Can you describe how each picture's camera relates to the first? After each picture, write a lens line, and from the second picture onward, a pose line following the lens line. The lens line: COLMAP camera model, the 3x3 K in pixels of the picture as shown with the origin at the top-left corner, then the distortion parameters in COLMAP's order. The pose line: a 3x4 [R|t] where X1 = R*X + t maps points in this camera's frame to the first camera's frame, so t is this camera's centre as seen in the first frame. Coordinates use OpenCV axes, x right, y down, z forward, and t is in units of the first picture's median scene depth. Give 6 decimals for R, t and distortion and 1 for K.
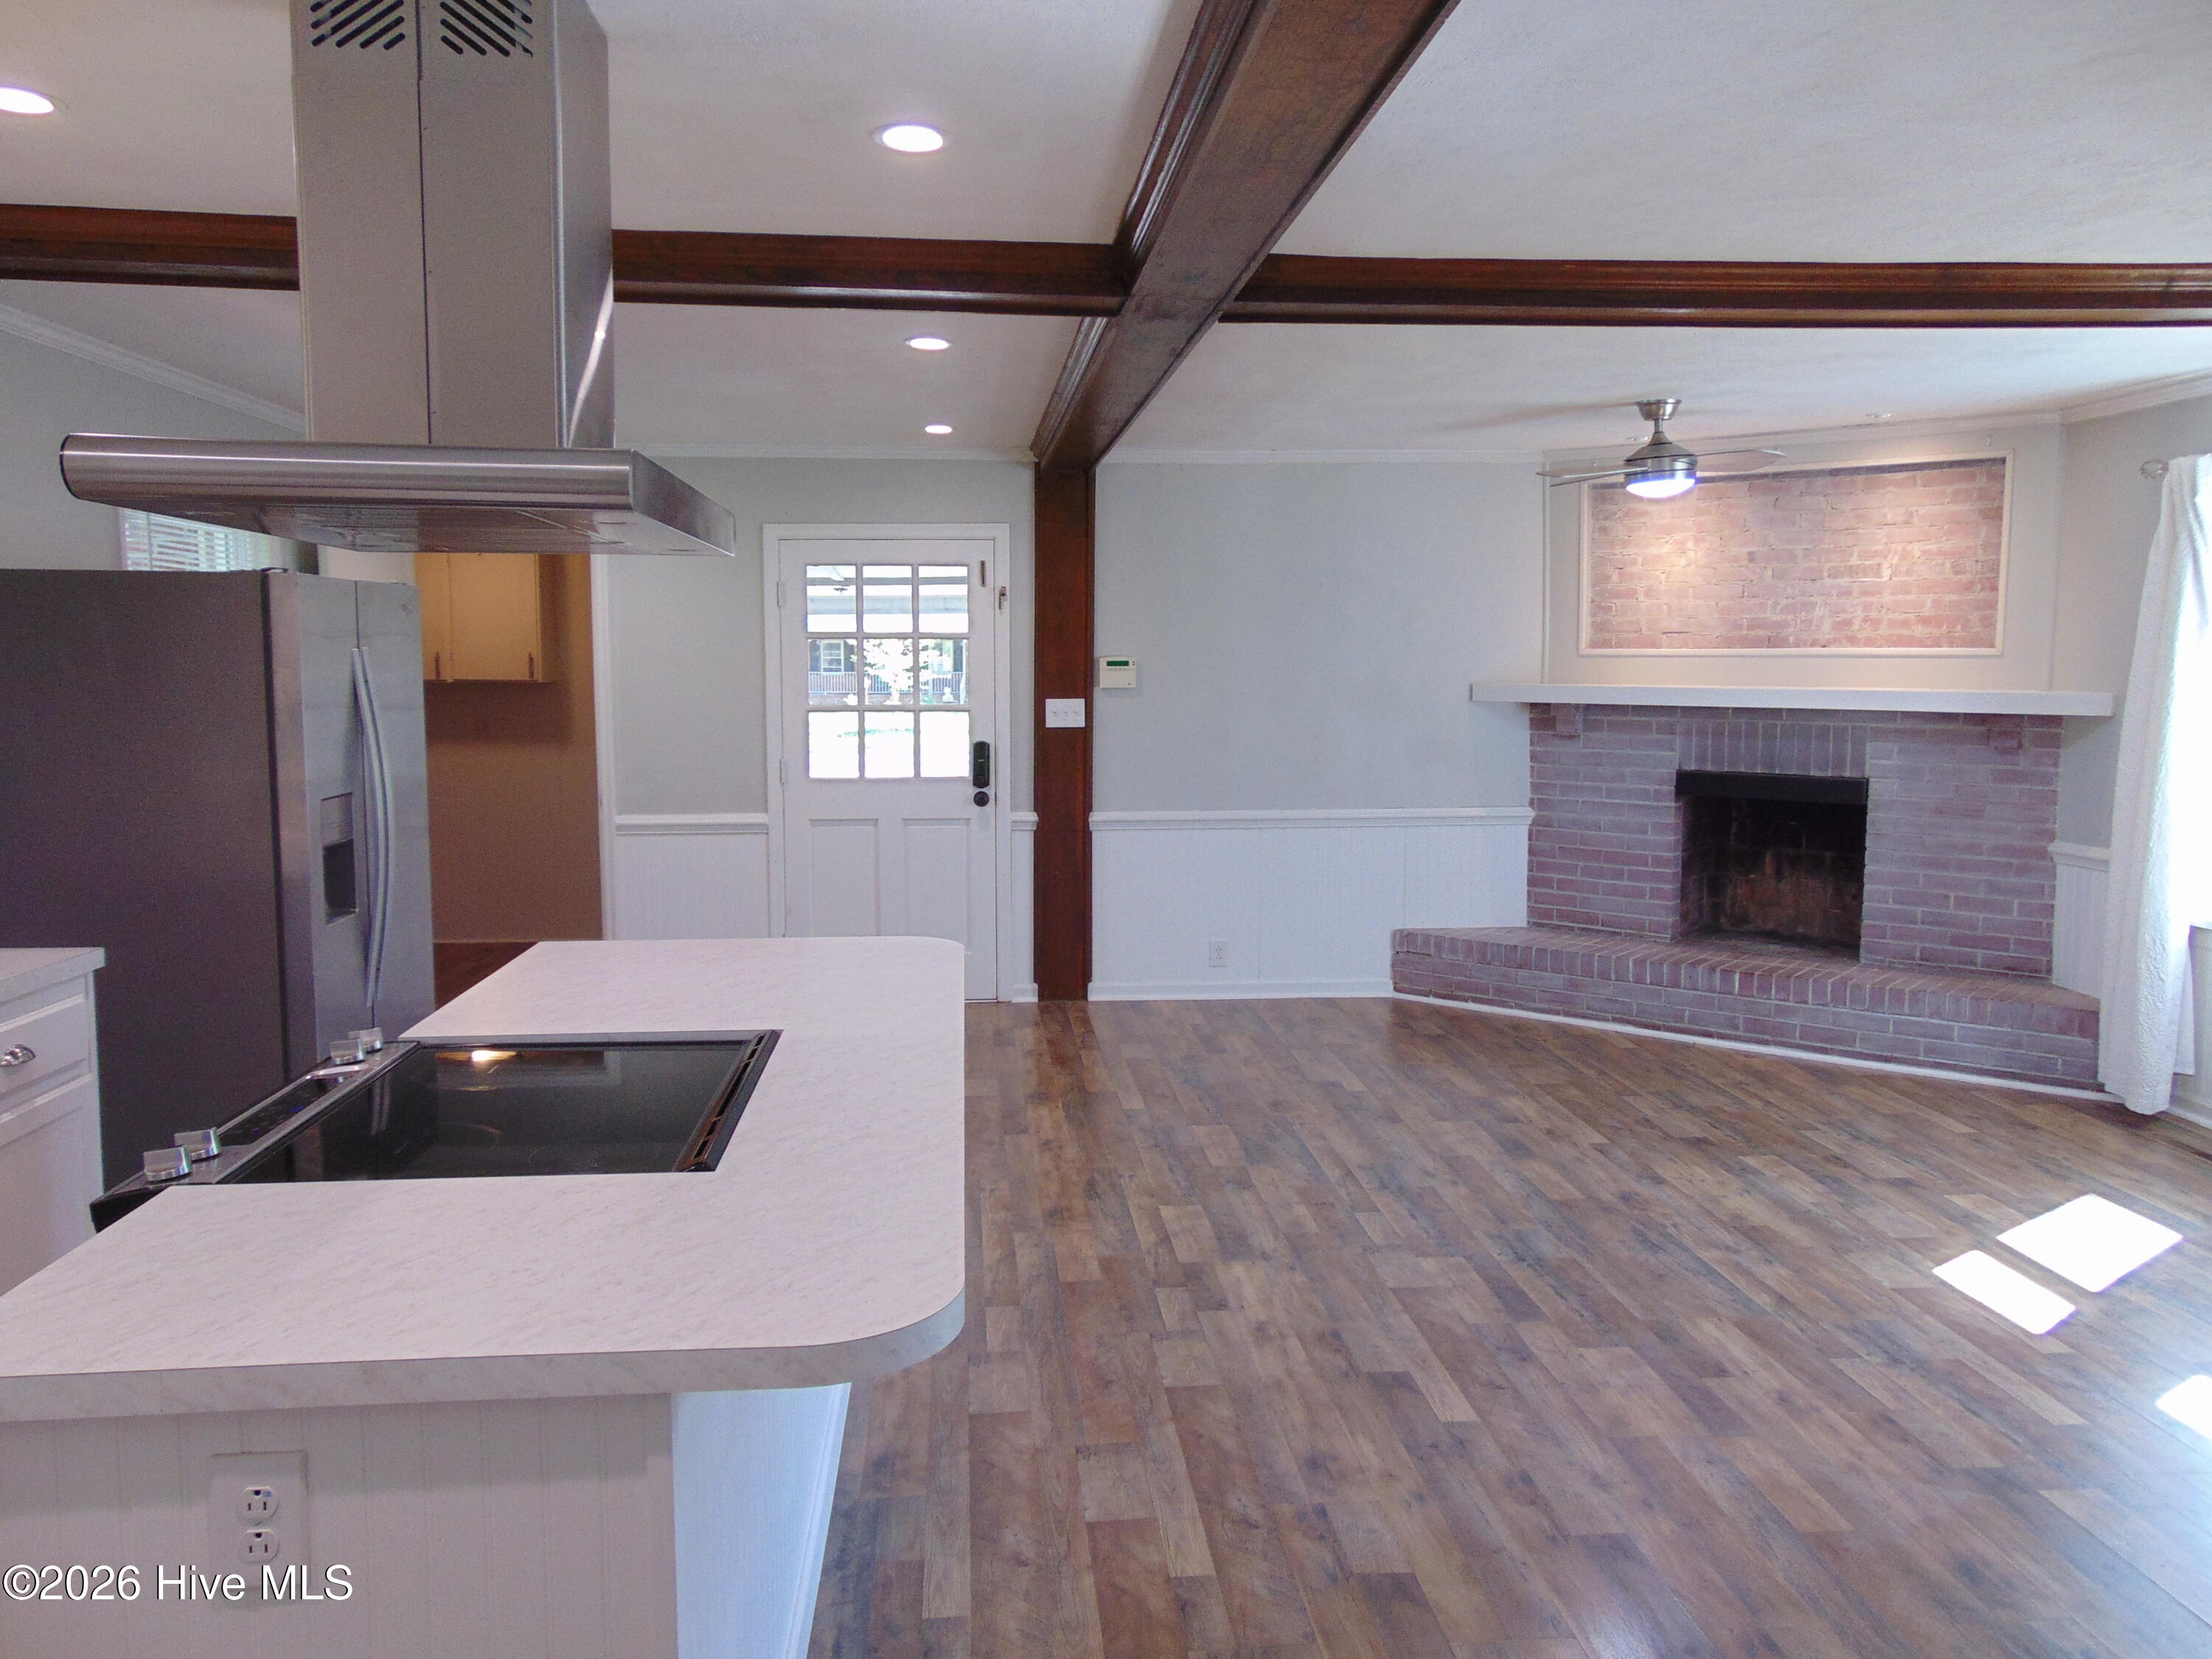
lens RADIAL K [[1659.6, 0, 1113.3], [0, 1659.6, 821.6], [0, 0, 1]] dist [-0.030347, 0.066372]
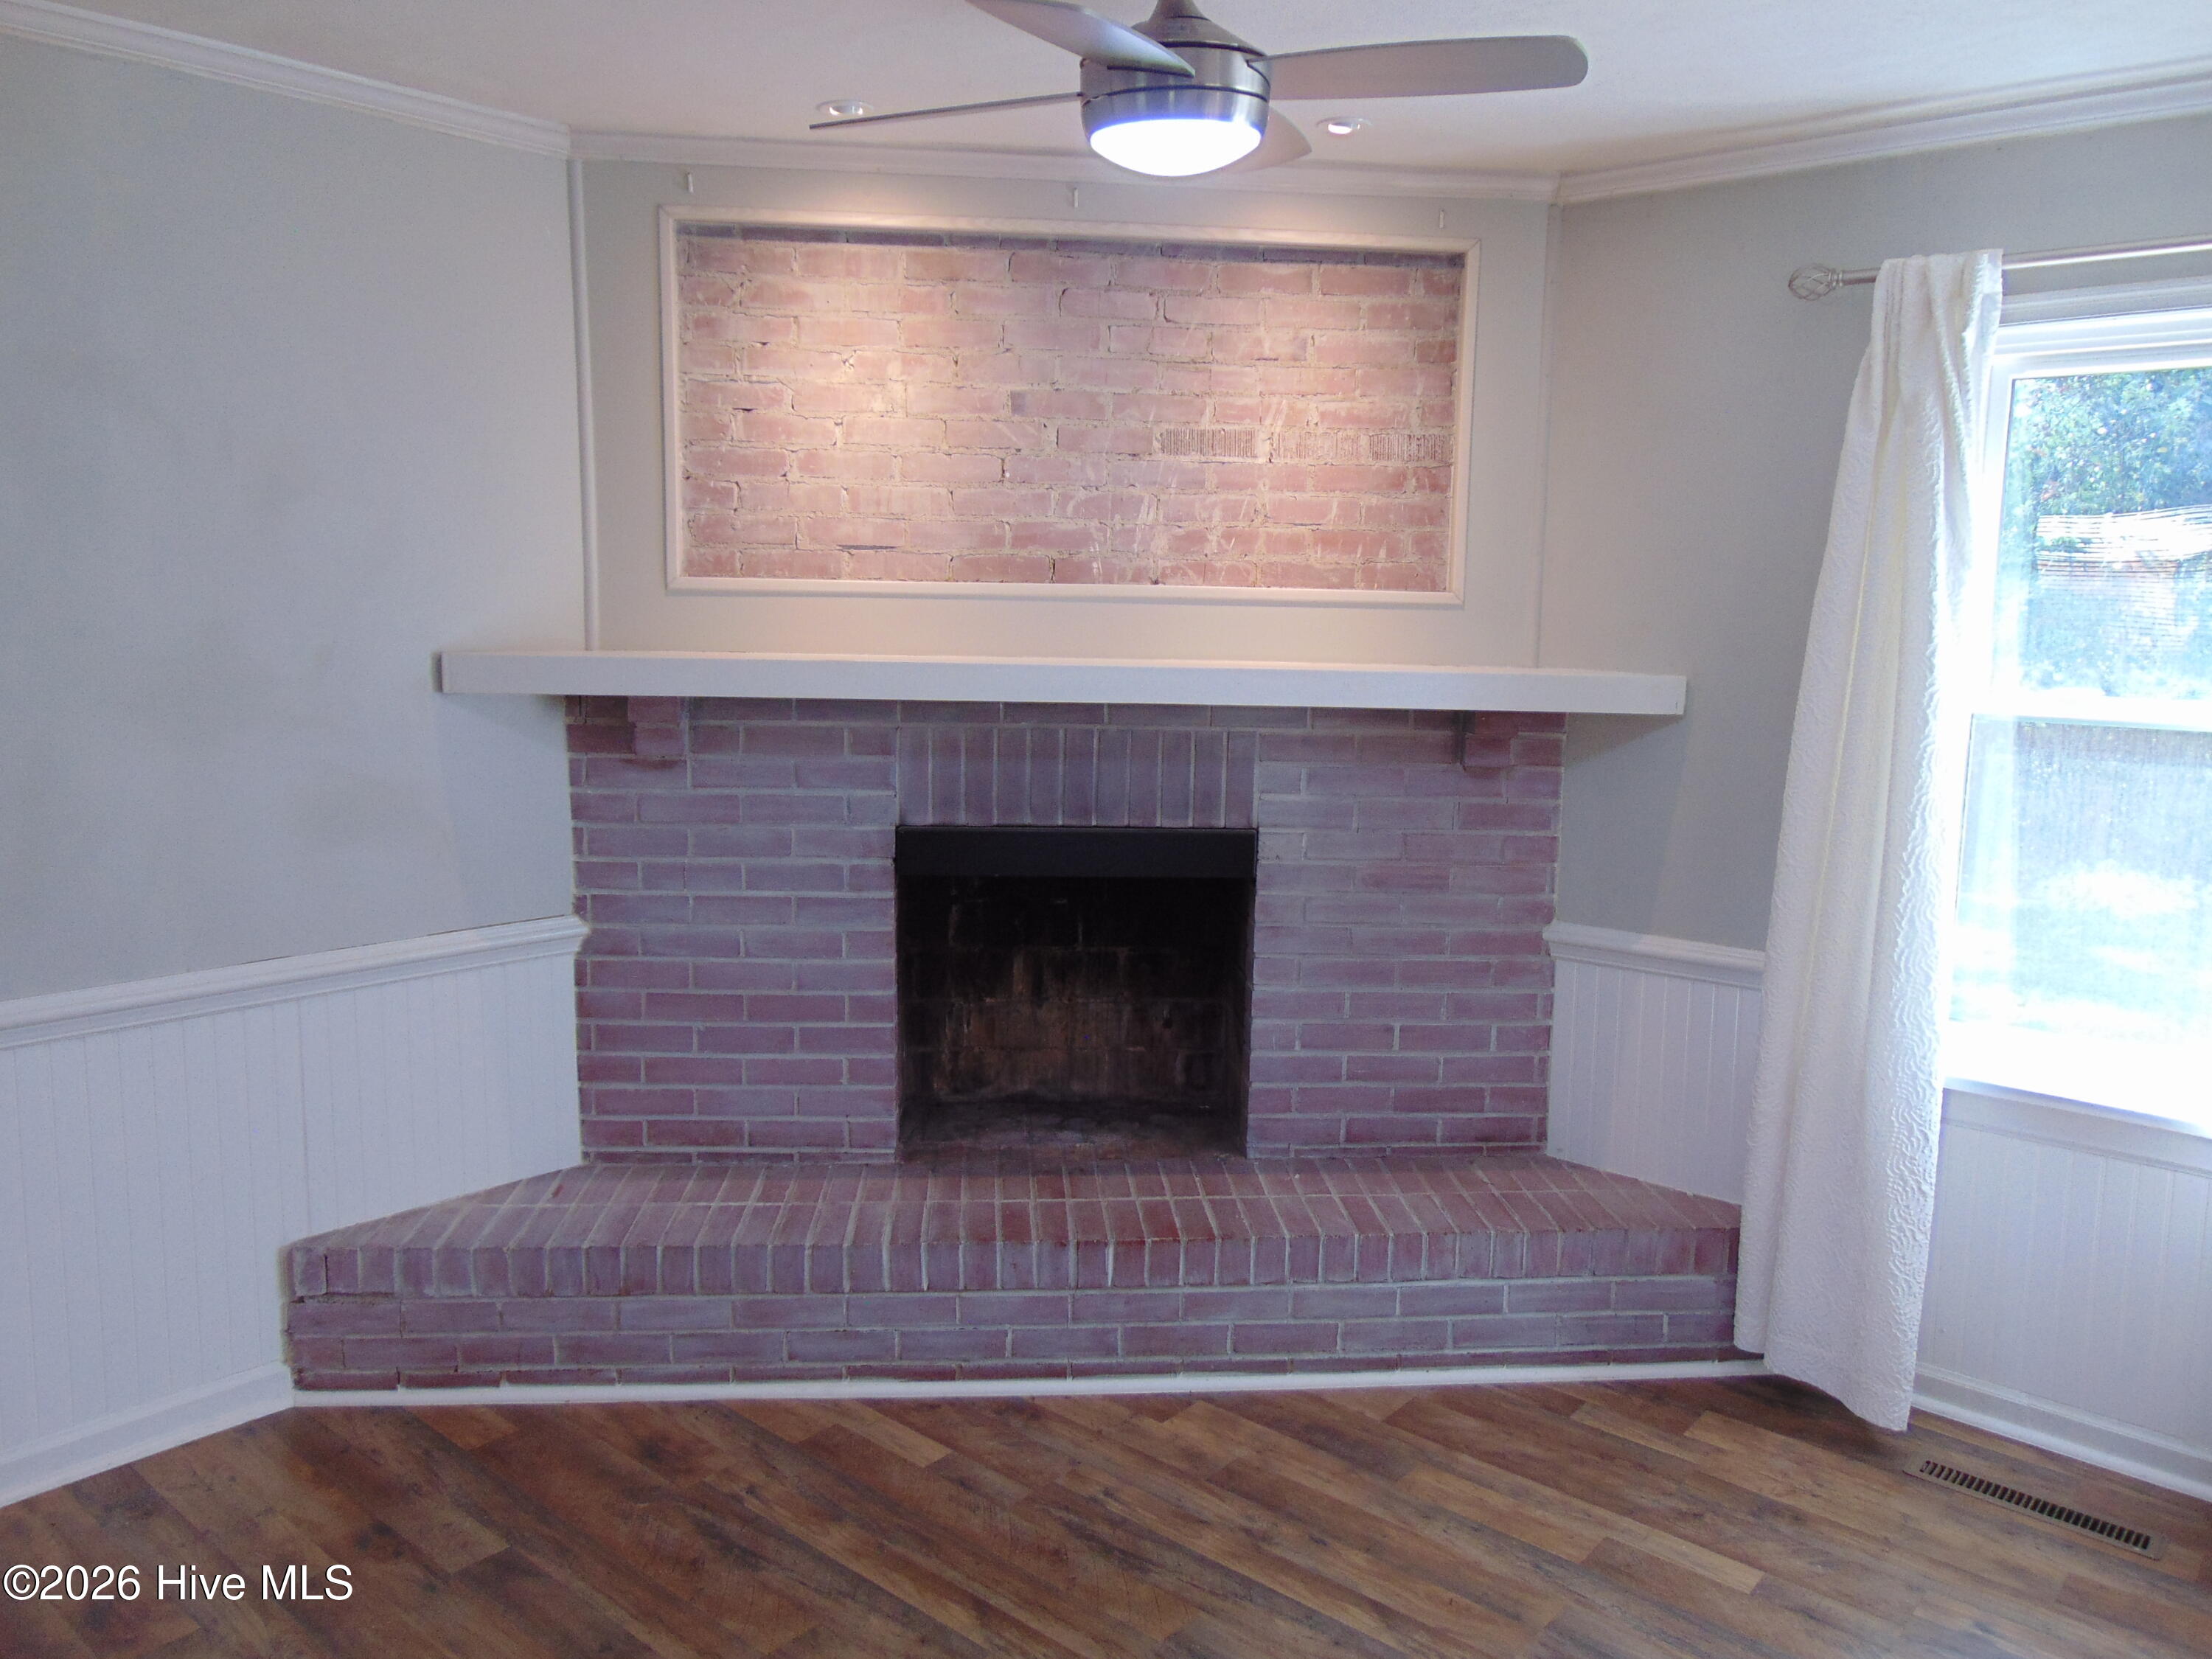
lens RADIAL K [[1659.6, 0, 1113.3], [0, 1659.6, 821.6], [0, 0, 1]] dist [-0.030347, 0.066372]
pose [[0.716889, -0.081158, 0.692447, 0.044237], [0.050454, 0.996637, 0.064575, -0.064932], [-0.695359, -0.011356, 0.718573, 0.631199]]
